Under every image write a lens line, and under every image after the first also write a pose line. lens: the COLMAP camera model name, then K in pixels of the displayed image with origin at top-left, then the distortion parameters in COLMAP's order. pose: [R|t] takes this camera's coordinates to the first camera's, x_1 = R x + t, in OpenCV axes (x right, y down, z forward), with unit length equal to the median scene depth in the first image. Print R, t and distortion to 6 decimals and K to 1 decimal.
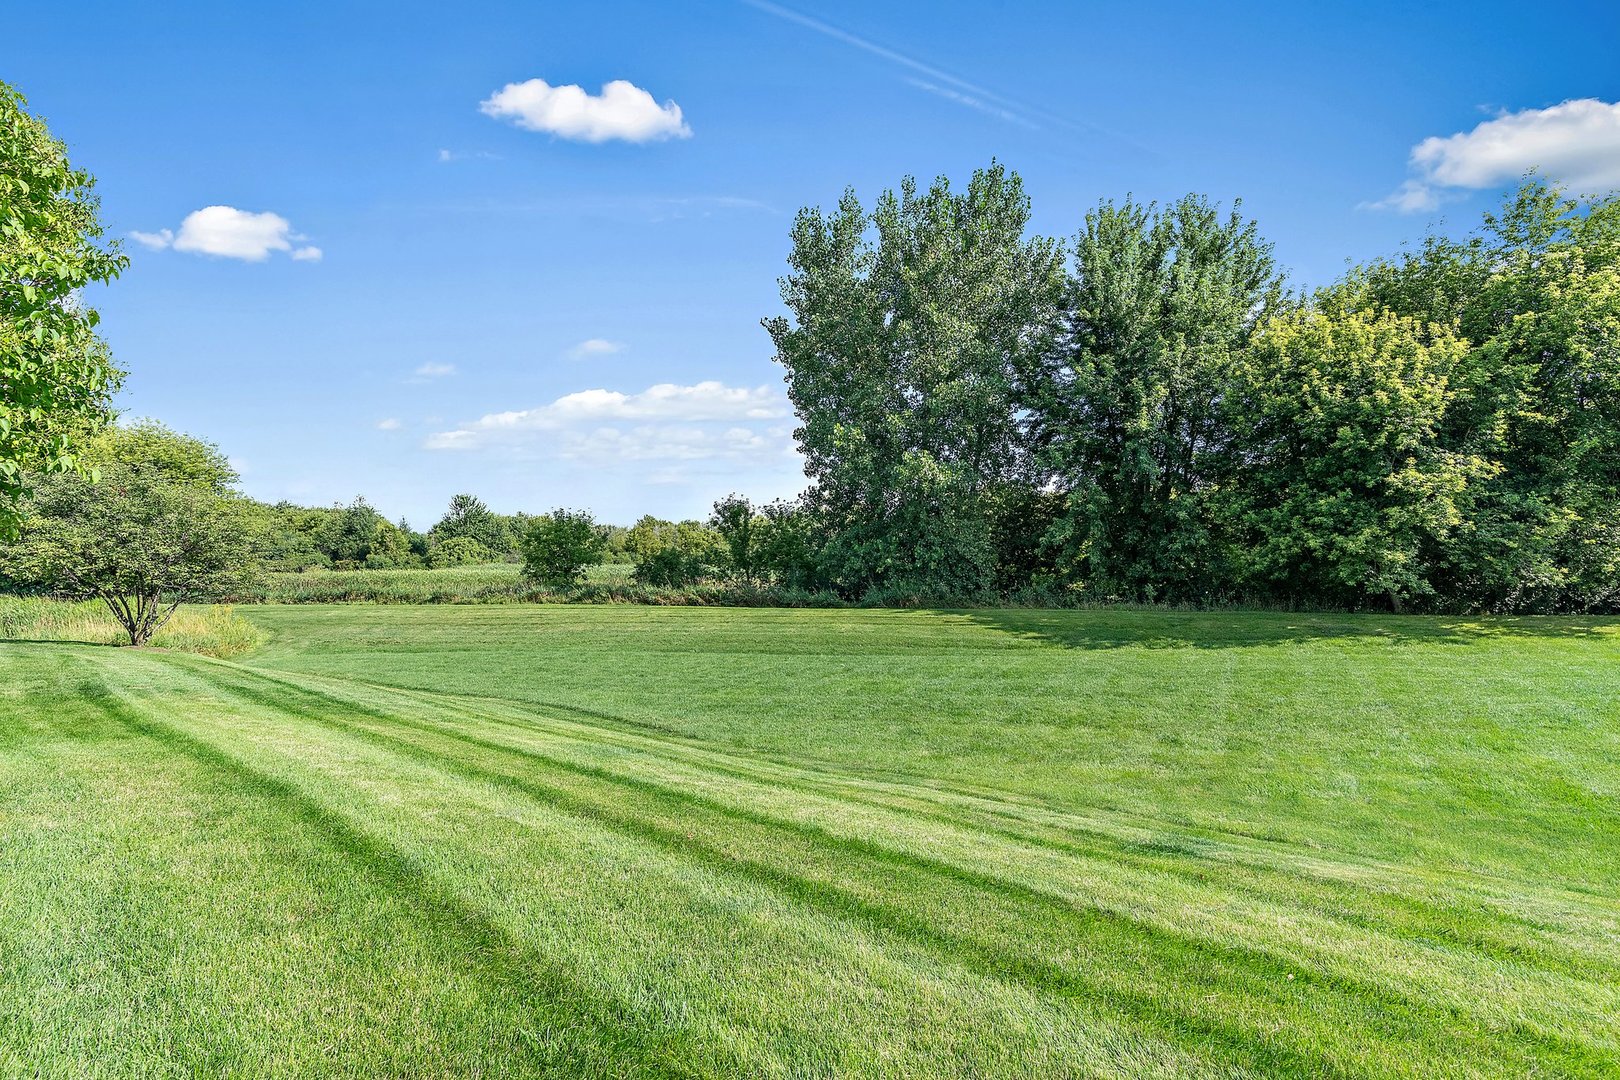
lens RADIAL K [[776.0, 0, 816.0], [0, 776.0, 530.0], [0, 0, 1]] dist [0.001438, 0.002406]
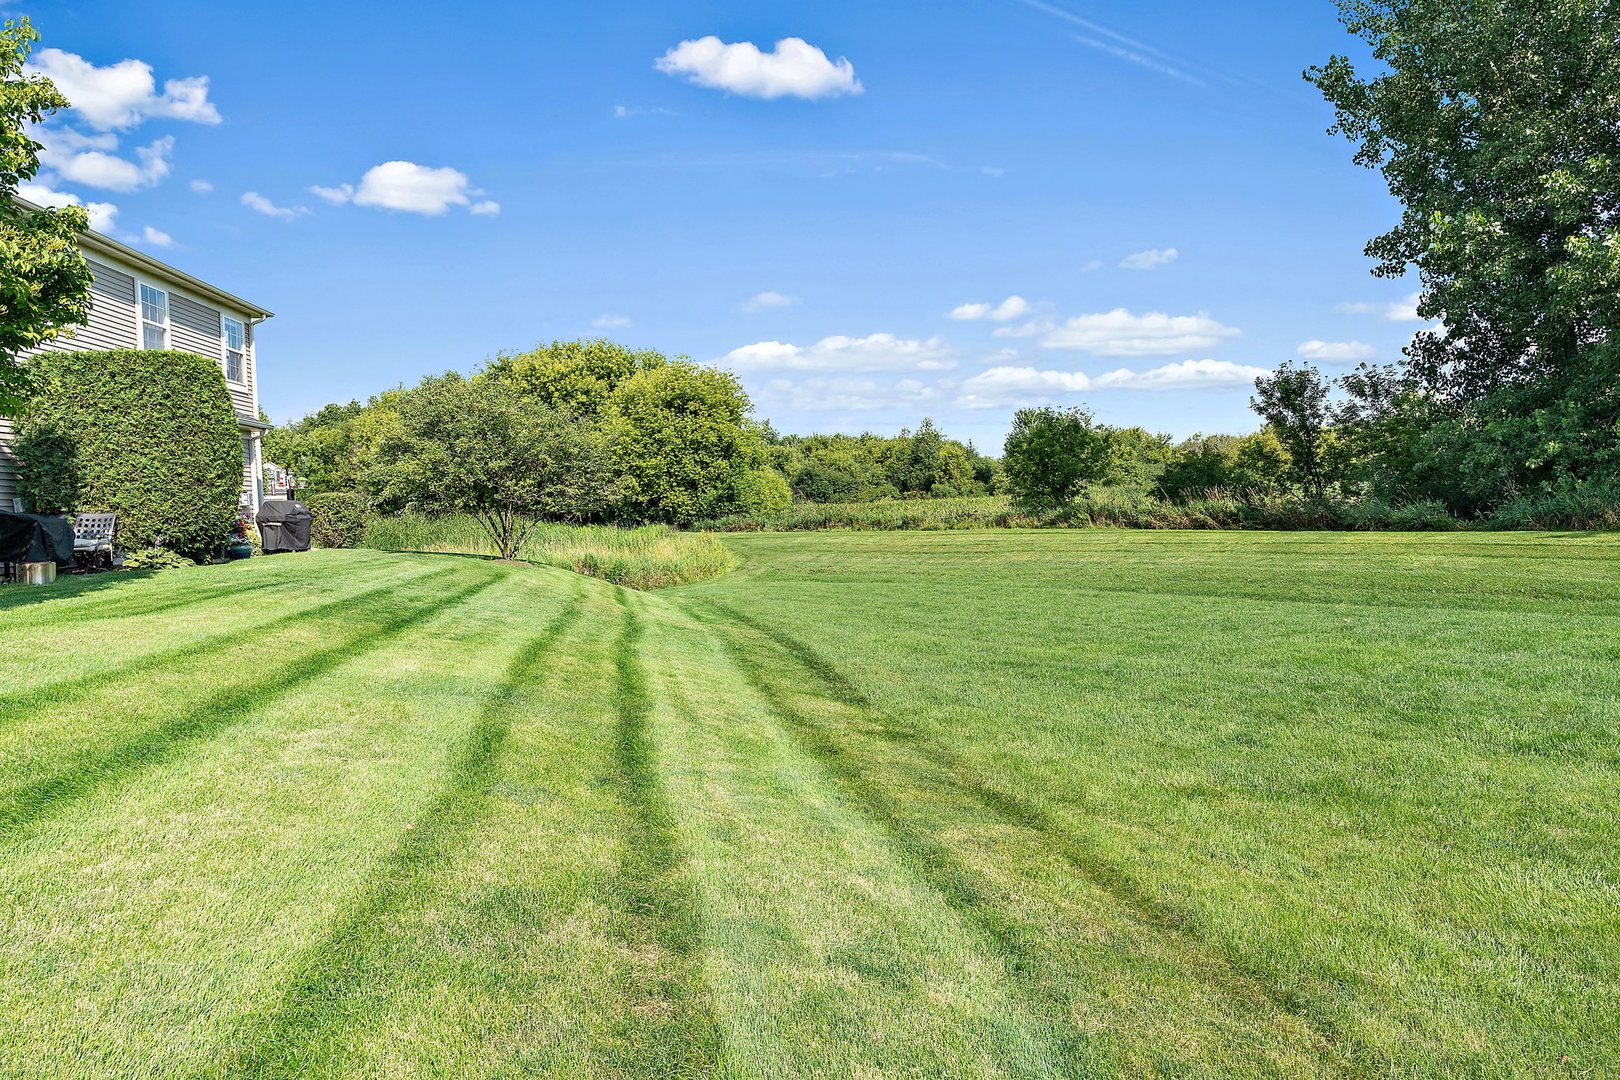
lens RADIAL K [[949.2, 0, 810.0], [0, 949.2, 540.0], [0, 0, 1]] dist [-0.000570, -0.000497]
pose [[0.763492, -0.000291, -0.645818, 0.112284], [0.060833, 0.995586, 0.071468, 0.023402], [0.642946, -0.093852, 0.760139, 0.124339]]
